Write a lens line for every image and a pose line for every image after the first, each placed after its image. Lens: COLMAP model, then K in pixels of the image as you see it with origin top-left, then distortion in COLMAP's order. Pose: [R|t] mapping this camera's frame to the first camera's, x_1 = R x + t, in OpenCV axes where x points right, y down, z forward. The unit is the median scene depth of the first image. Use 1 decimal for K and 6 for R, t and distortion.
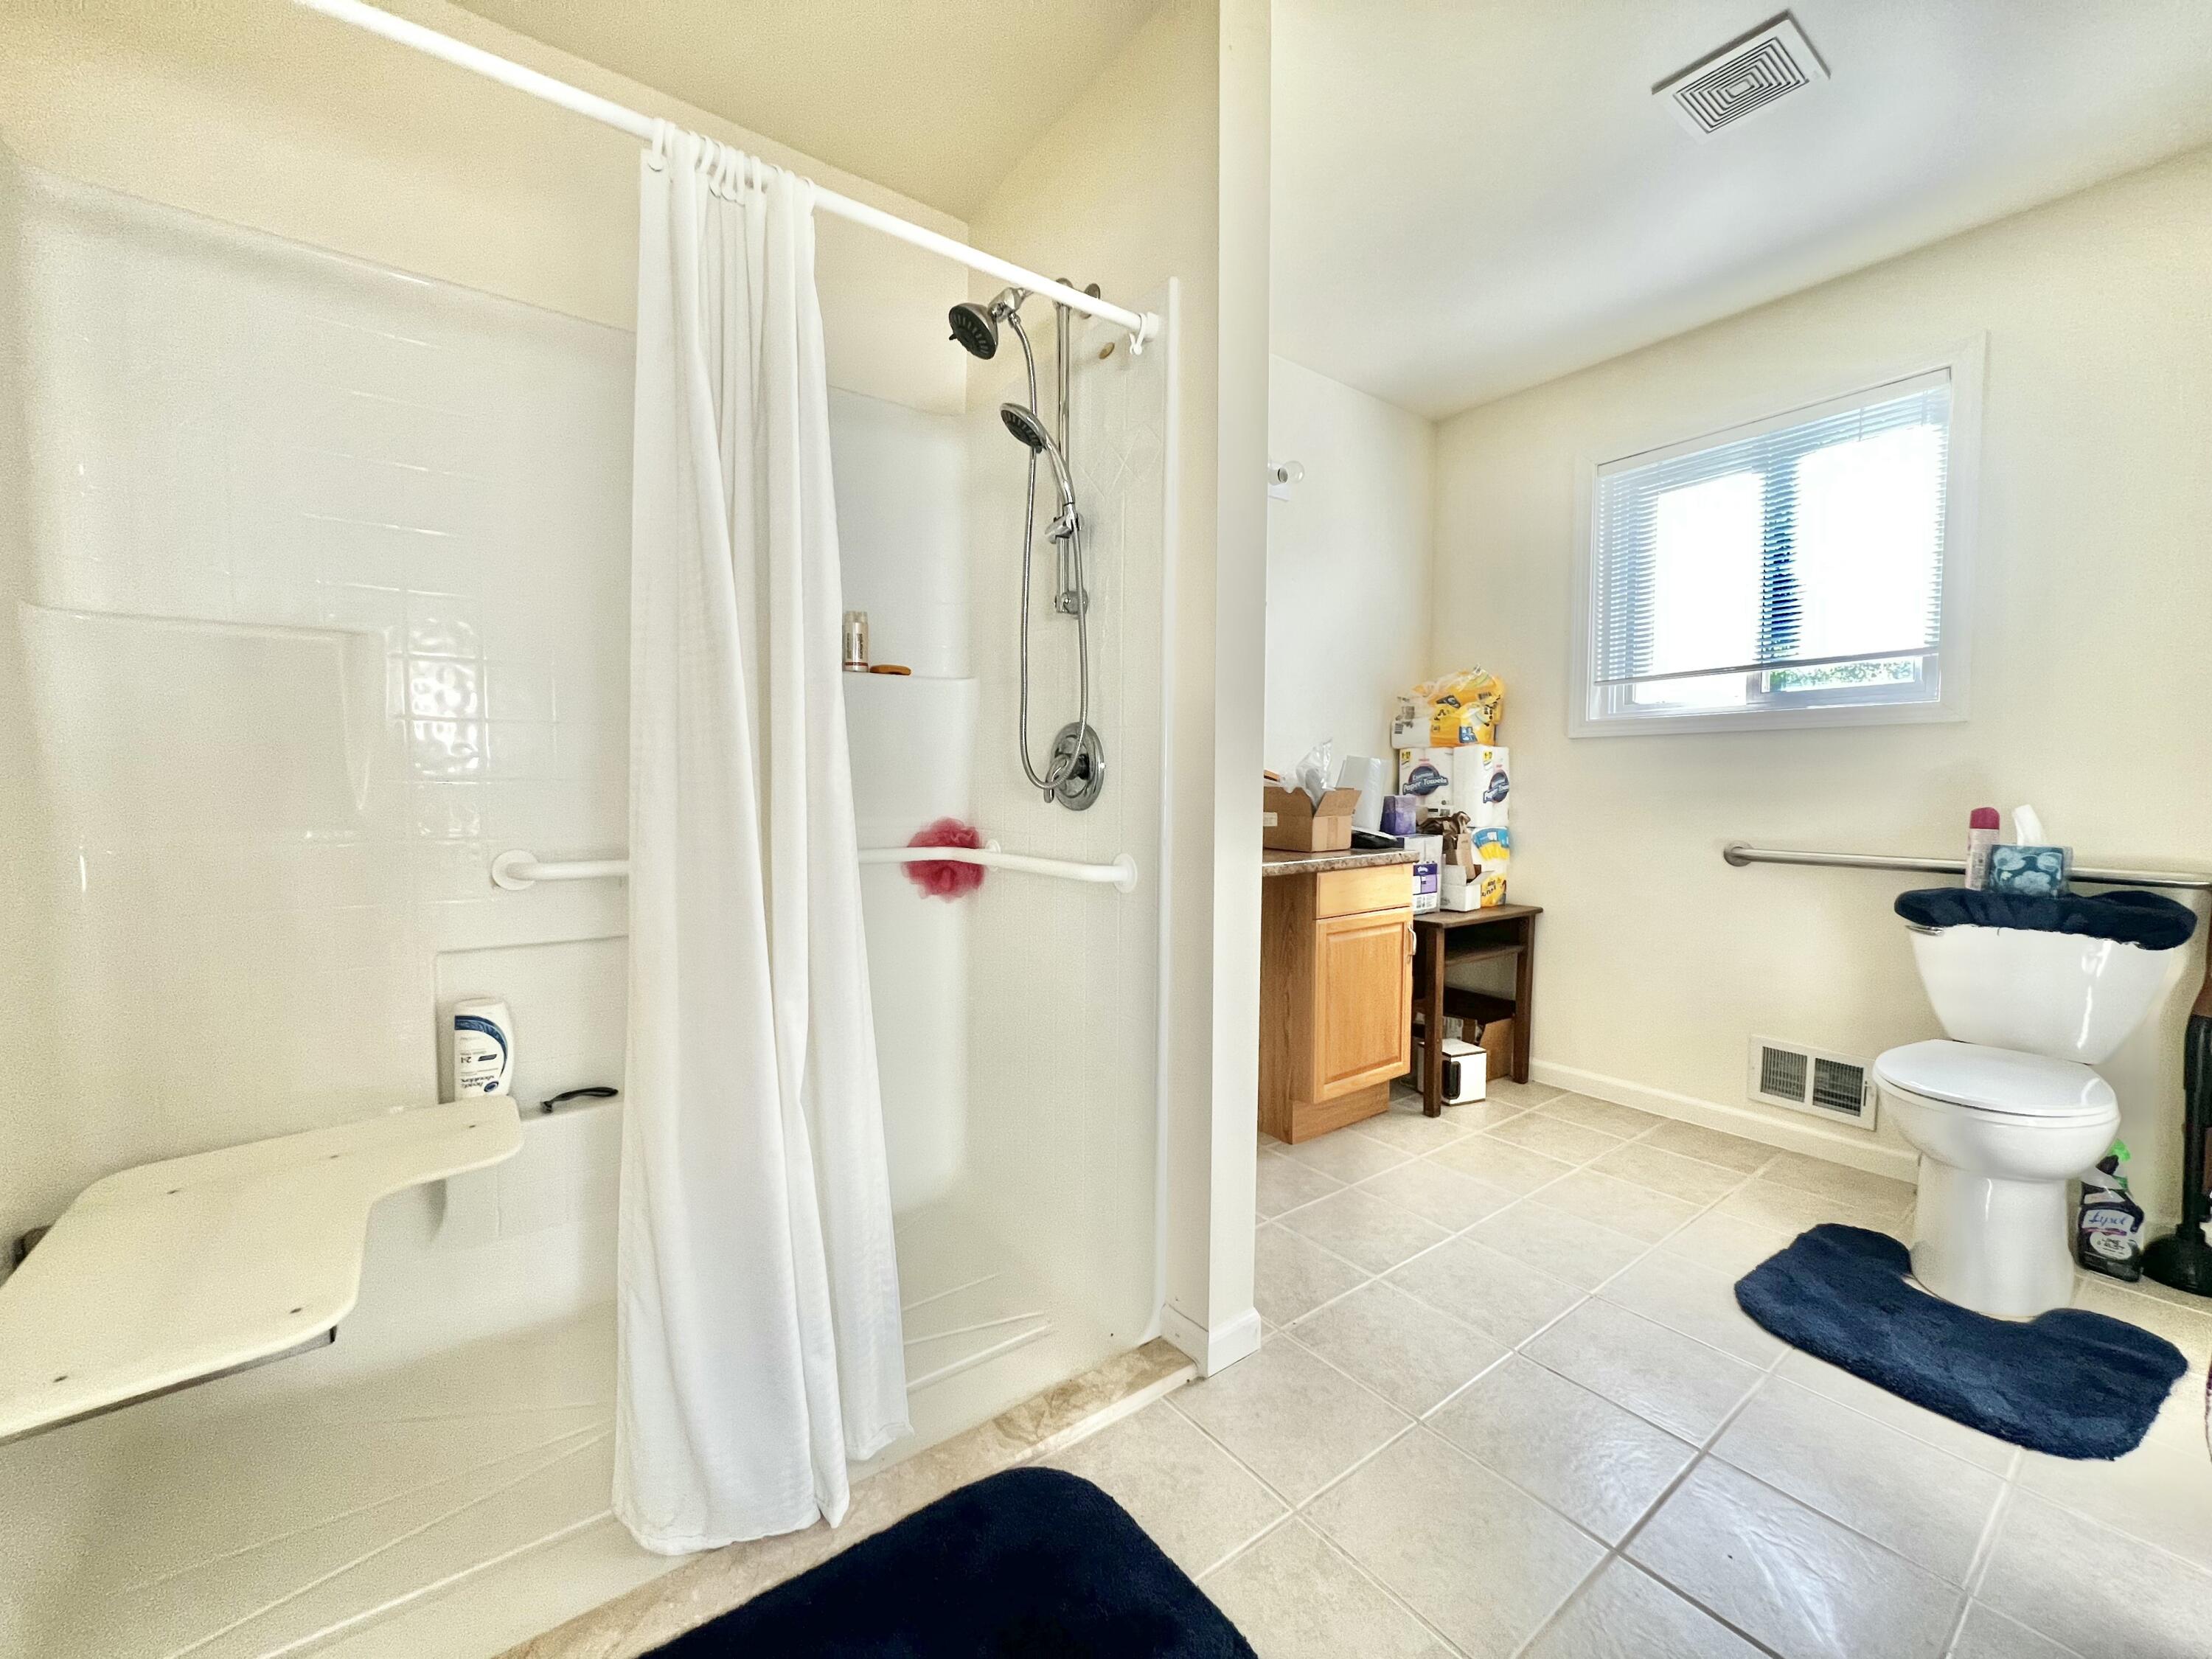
lens RADIAL K [[887.2, 0, 1105.1], [0, 887.2, 826.4], [0, 0, 1]] dist [-0.001389, 0.000147]
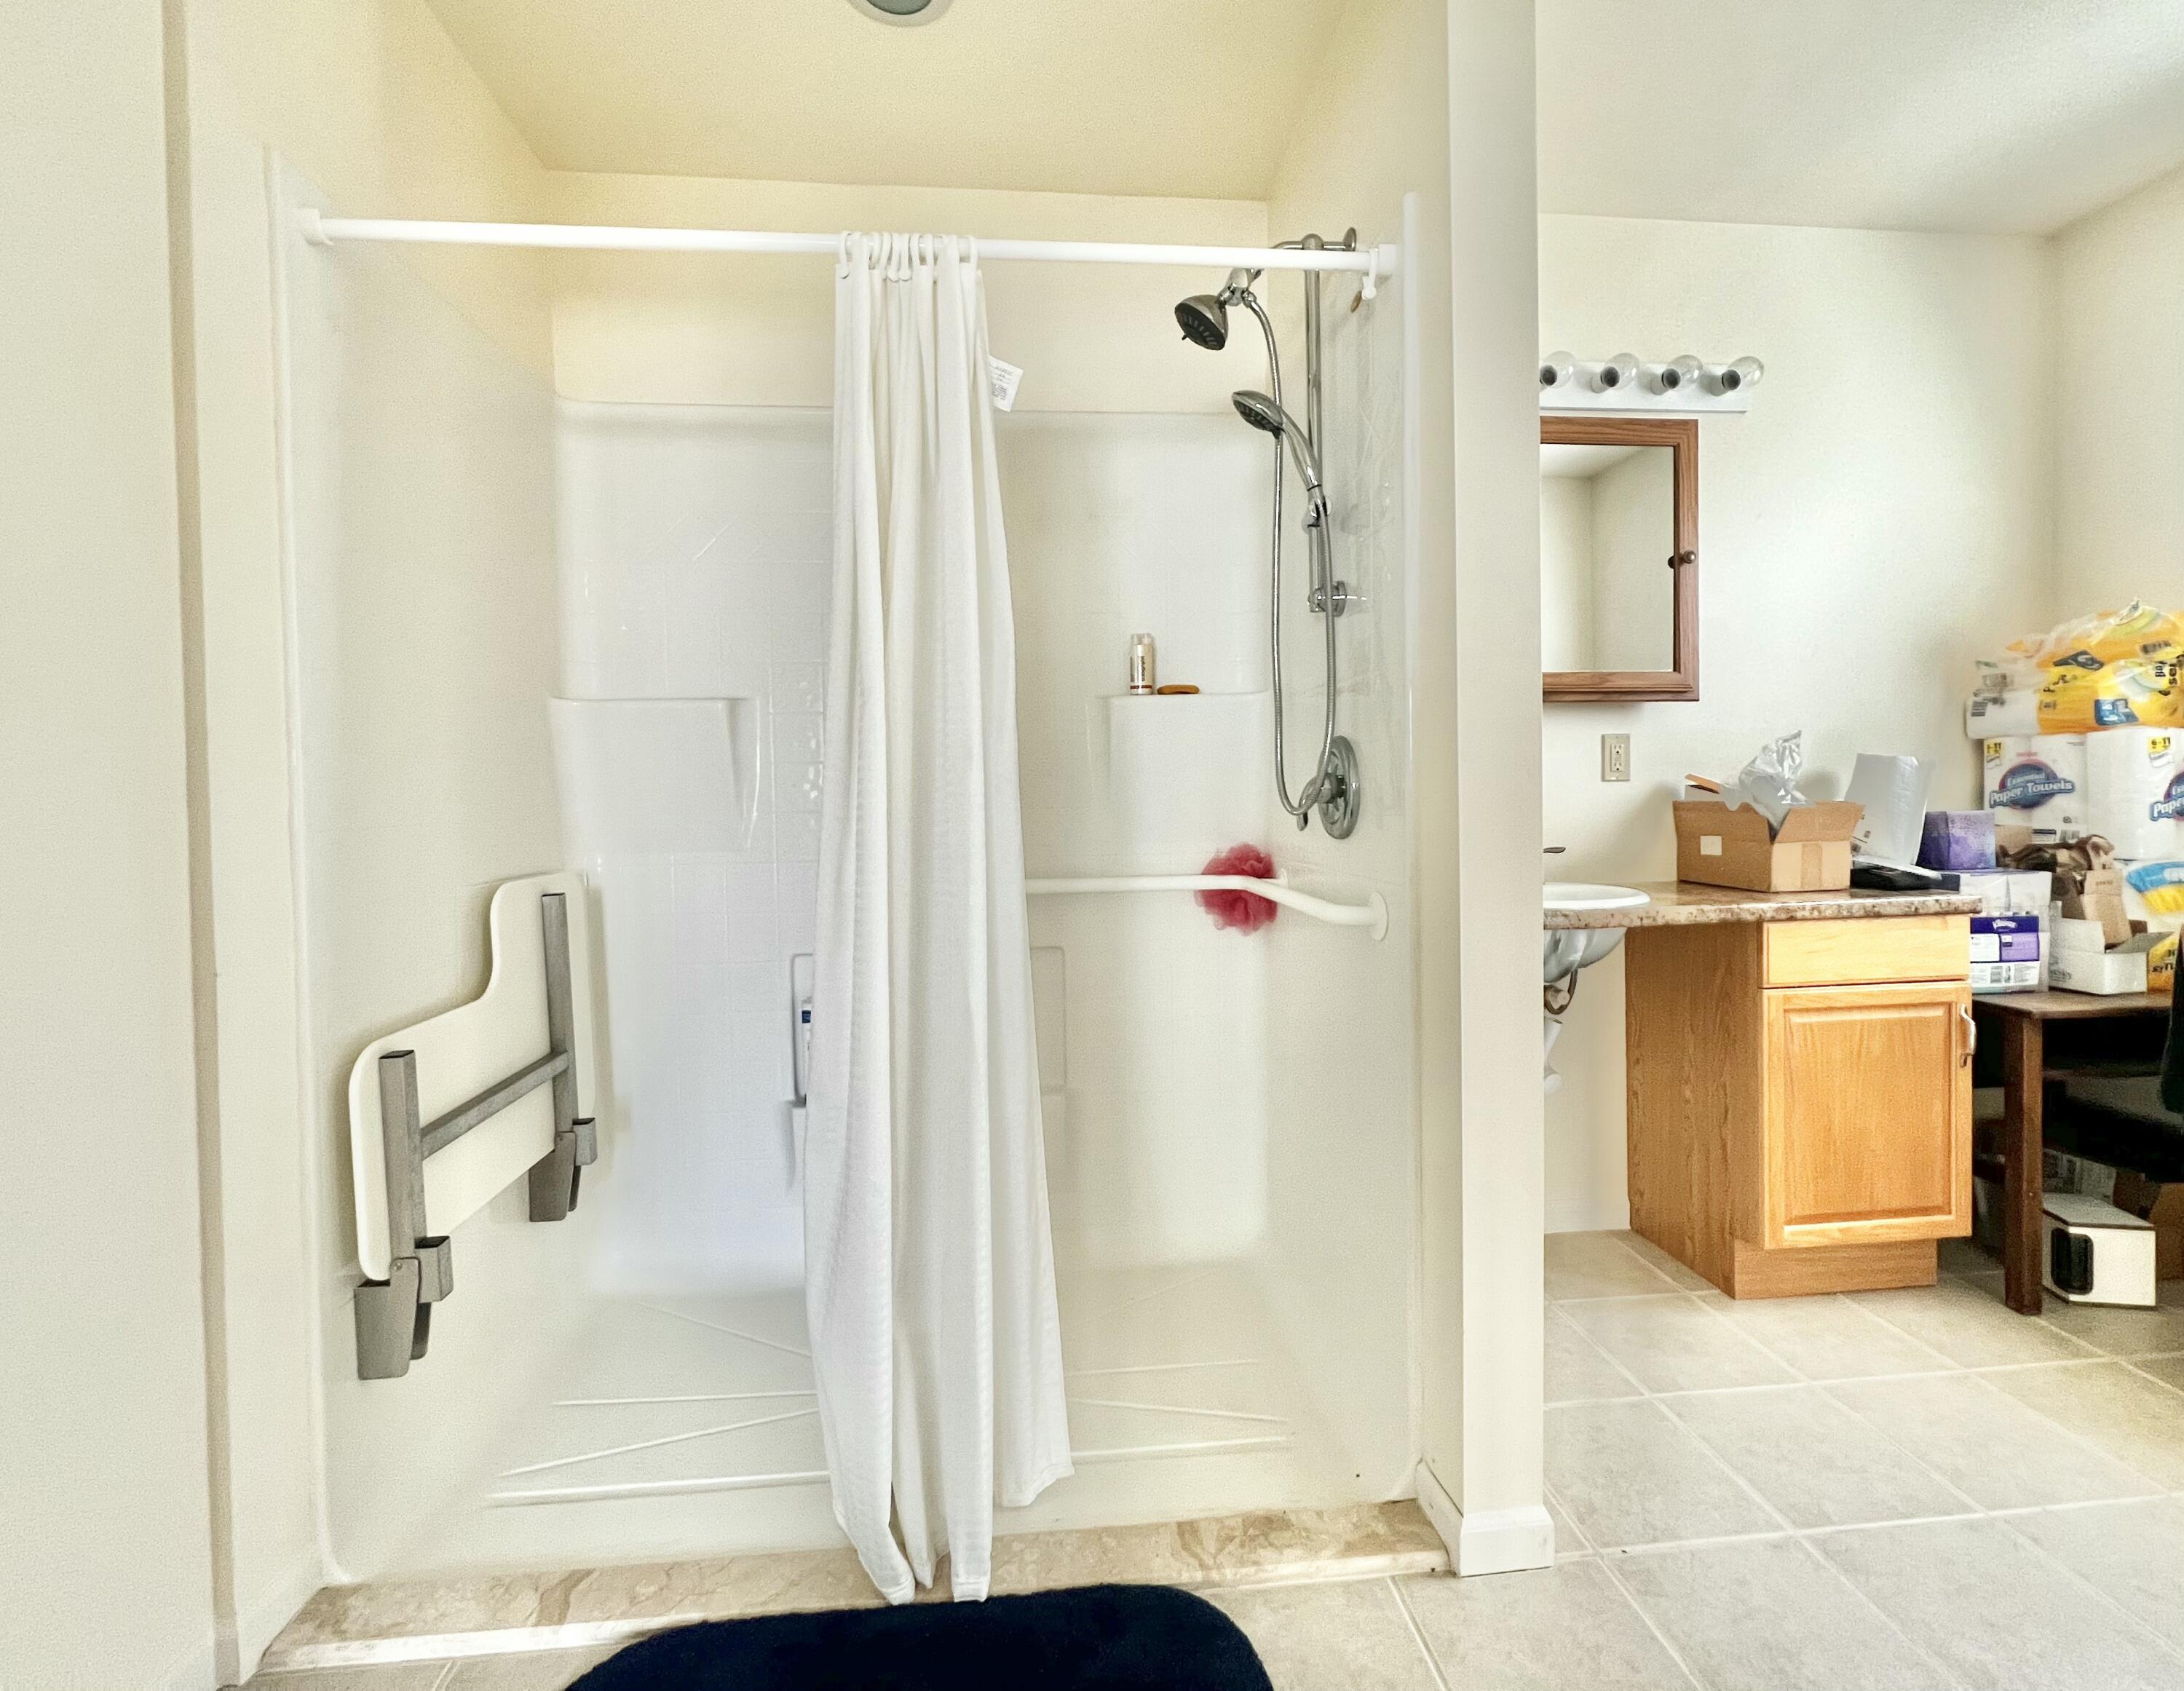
lens RADIAL K [[938.3, 0, 1089.8], [0, 938.3, 815.6], [0, 0, 1]] dist [-0.000090, 0.000677]
pose [[0.853858, -0.008230, -0.520440, 0.142947], [-0.005363, 0.999683, -0.024608, -0.010450], [0.520478, 0.023803, 0.853543, 0.061429]]
